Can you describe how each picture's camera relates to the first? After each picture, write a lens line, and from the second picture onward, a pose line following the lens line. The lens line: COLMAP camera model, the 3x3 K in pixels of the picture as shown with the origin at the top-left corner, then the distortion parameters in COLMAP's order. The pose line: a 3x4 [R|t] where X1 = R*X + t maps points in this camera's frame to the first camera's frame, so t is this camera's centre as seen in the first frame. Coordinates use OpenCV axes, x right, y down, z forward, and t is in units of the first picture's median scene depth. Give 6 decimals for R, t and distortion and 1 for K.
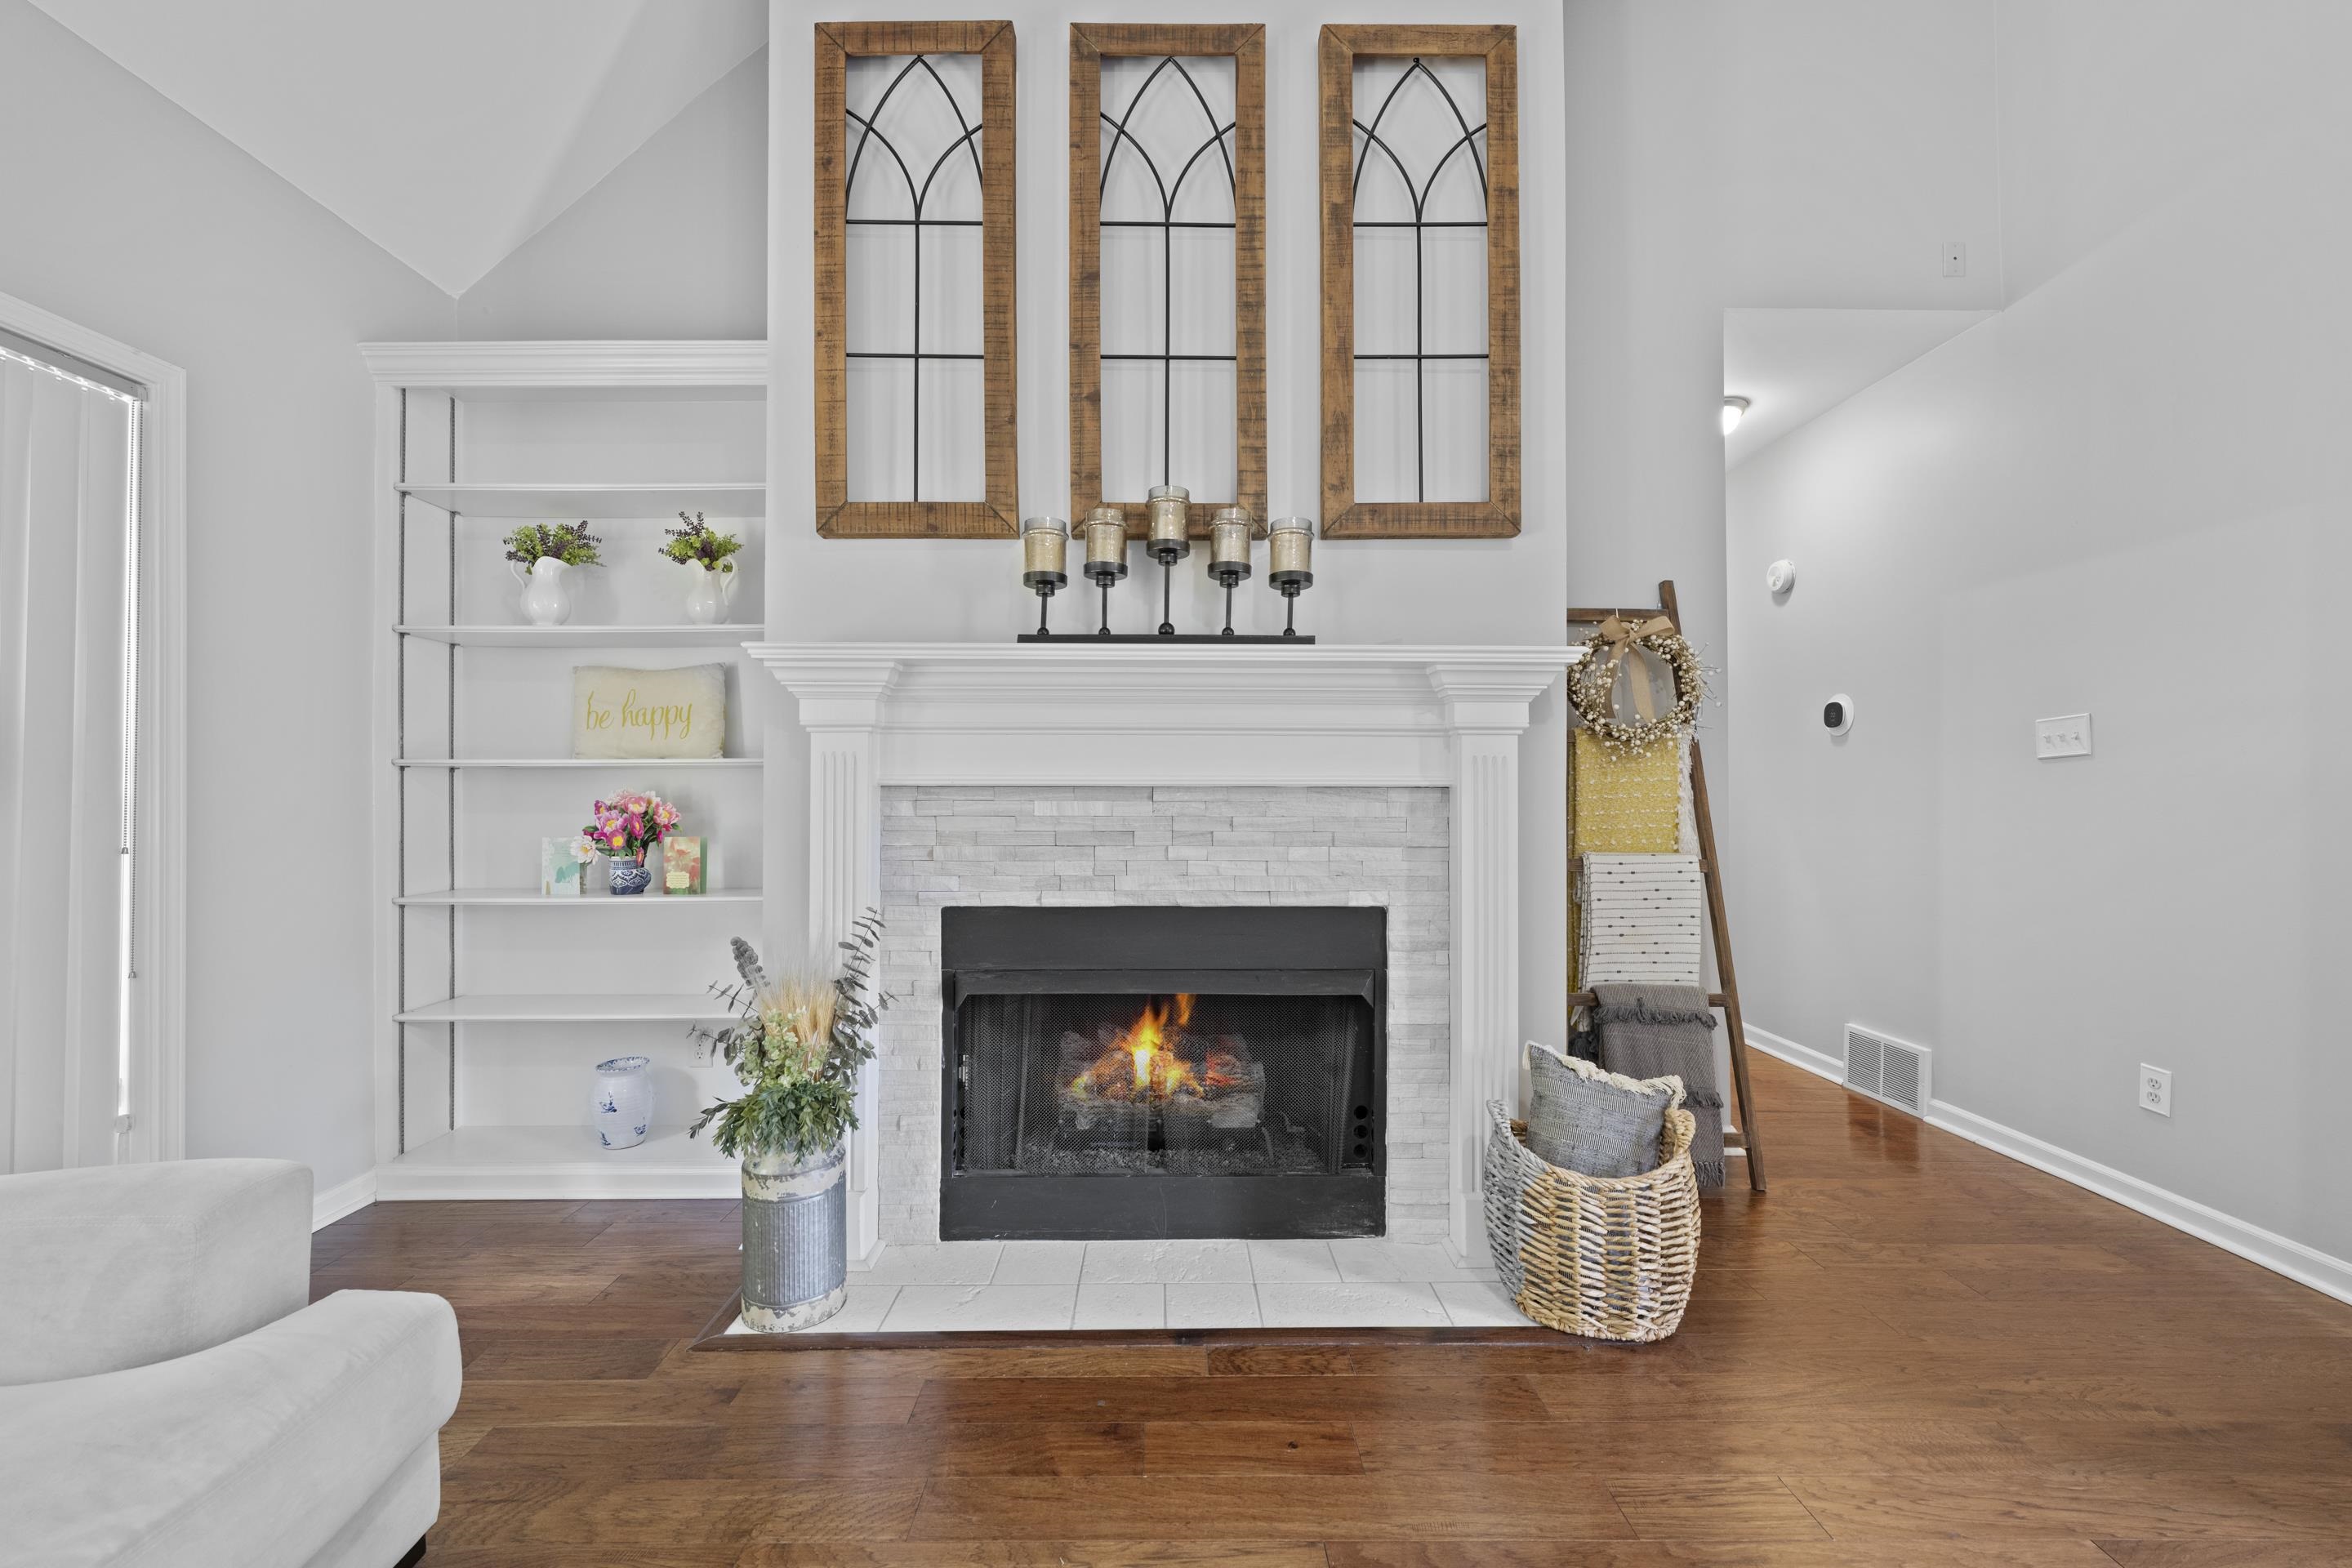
lens RADIAL K [[942.3, 0, 1169.2], [0, 942.3, 774.3], [0, 0, 1]] dist [-0.001792, -0.000394]
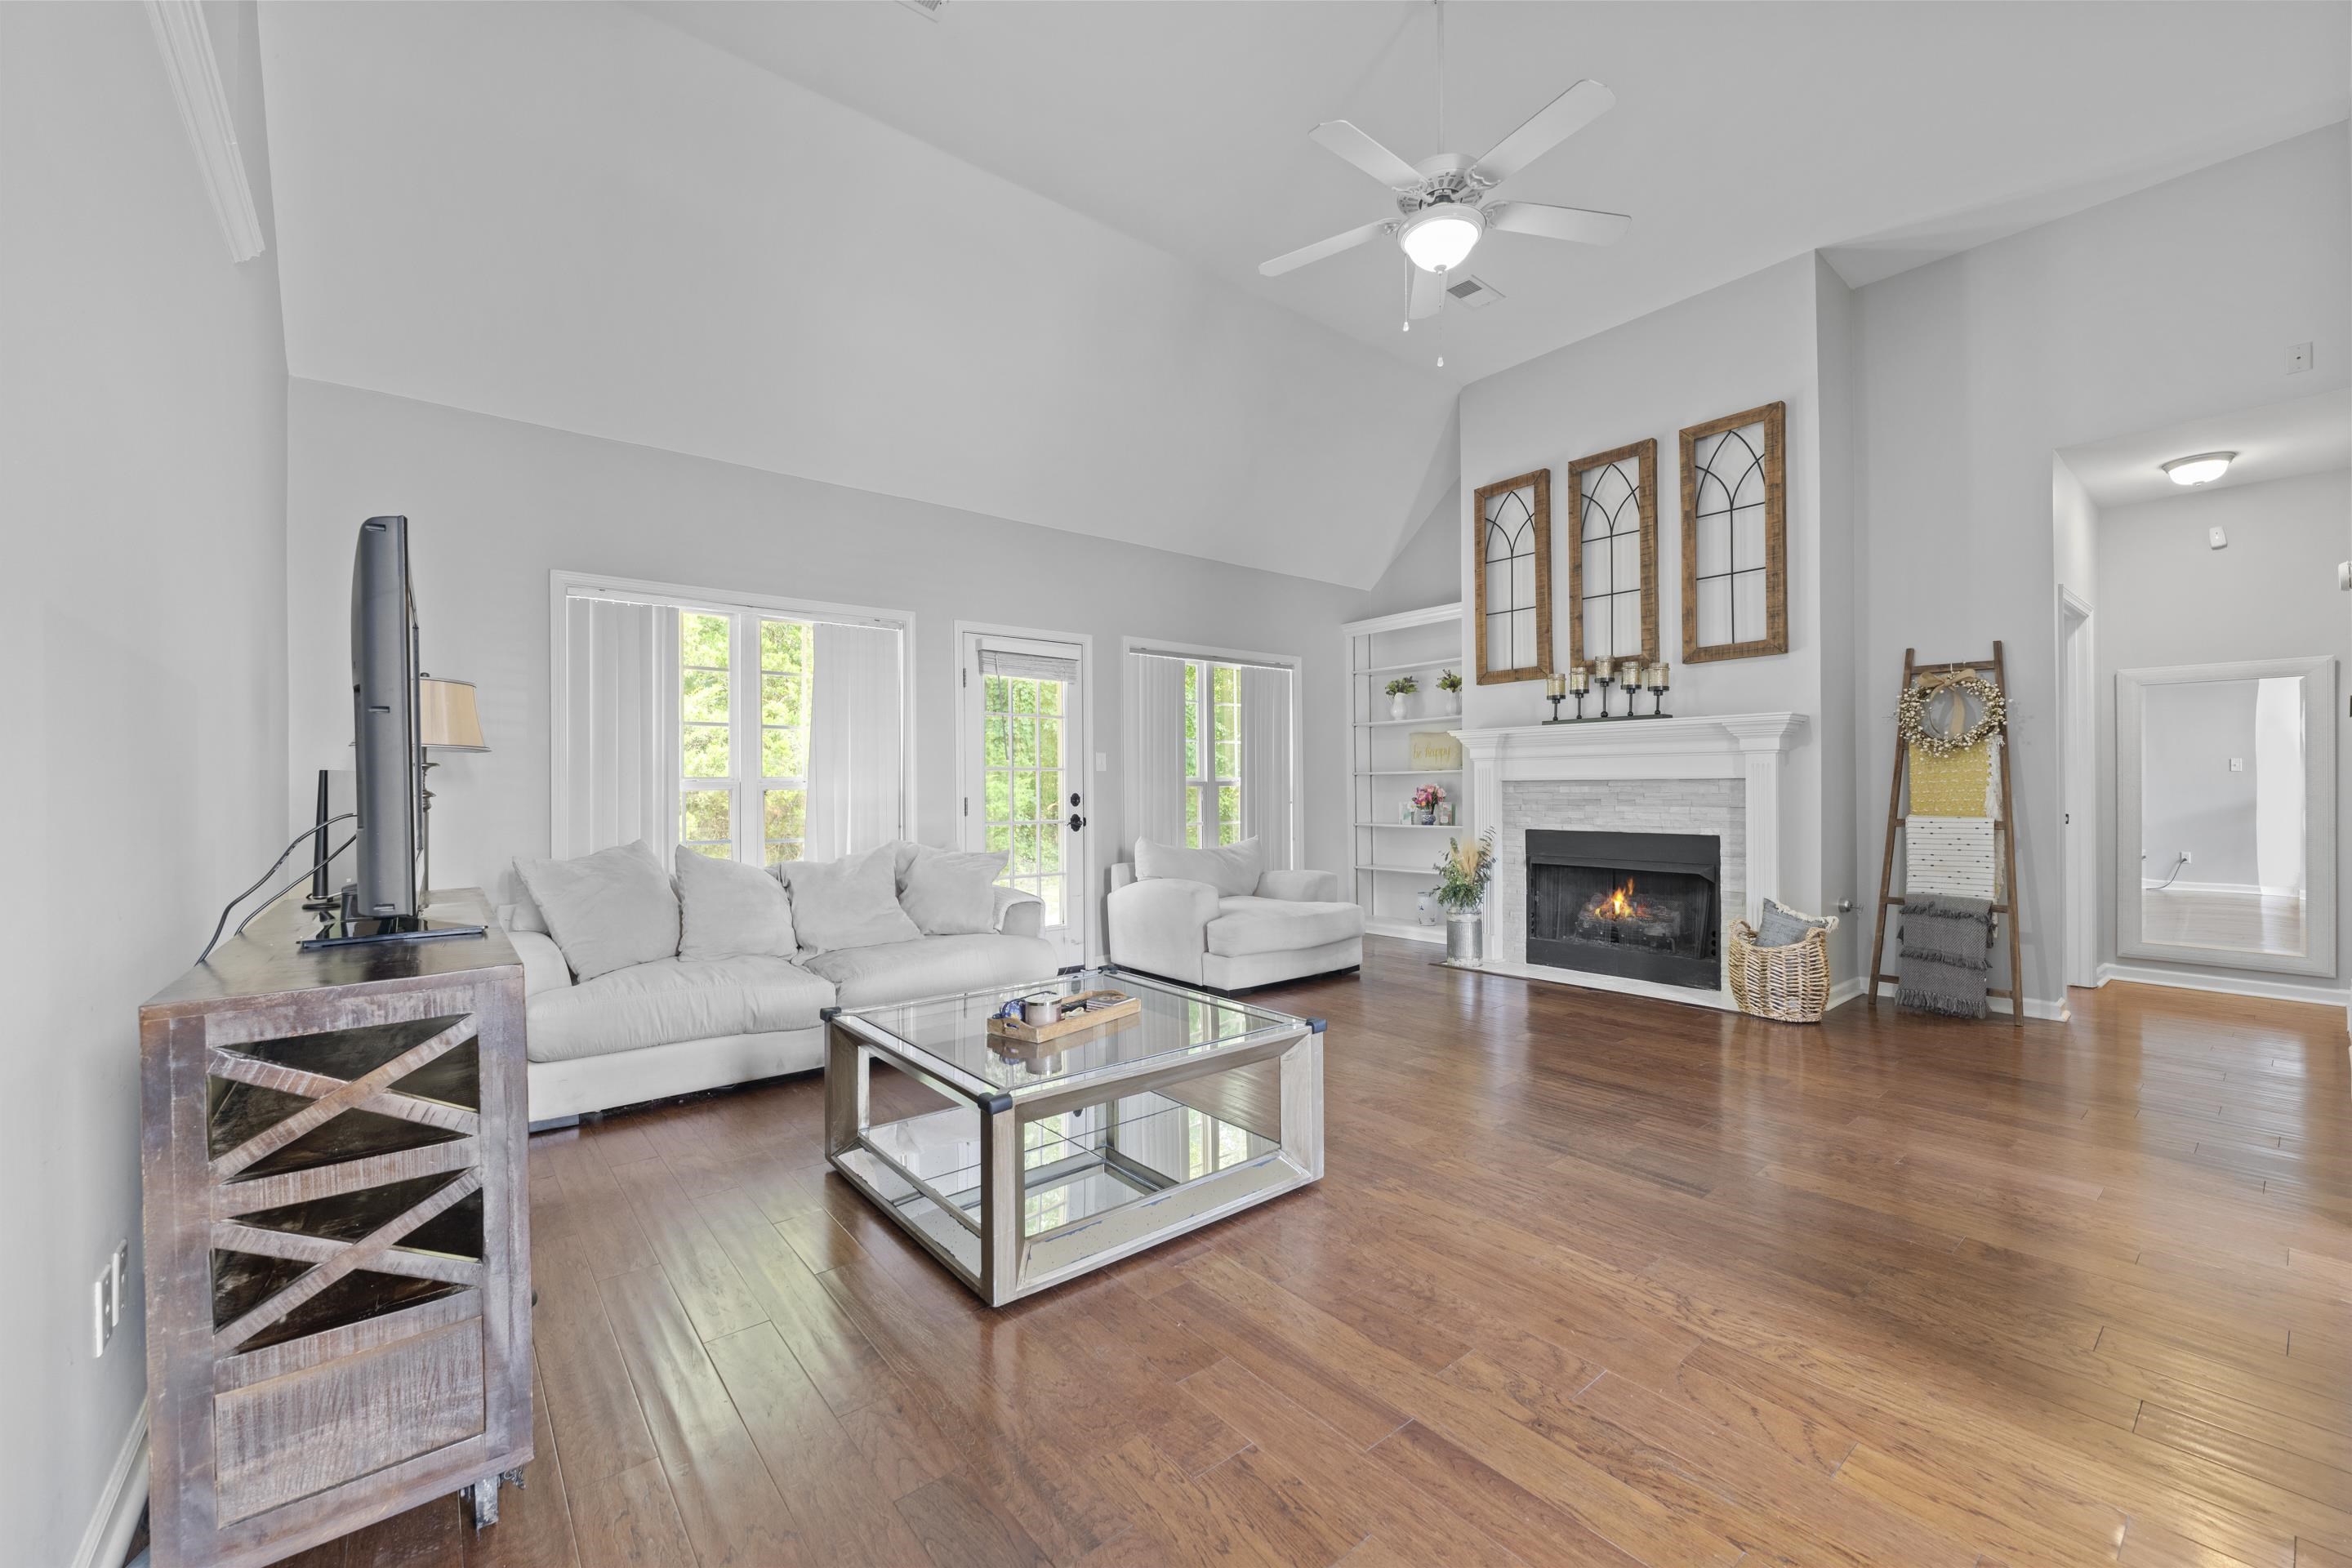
lens RADIAL K [[942.3, 0, 1169.2], [0, 942.3, 774.3], [0, 0, 1]] dist [-0.001792, -0.000394]
pose [[0.629199, -0.013439, -0.777128, 1.101317], [0.015359, 0.999870, -0.004855, -0.006812], [0.777092, -0.008881, 0.629324, -1.296118]]
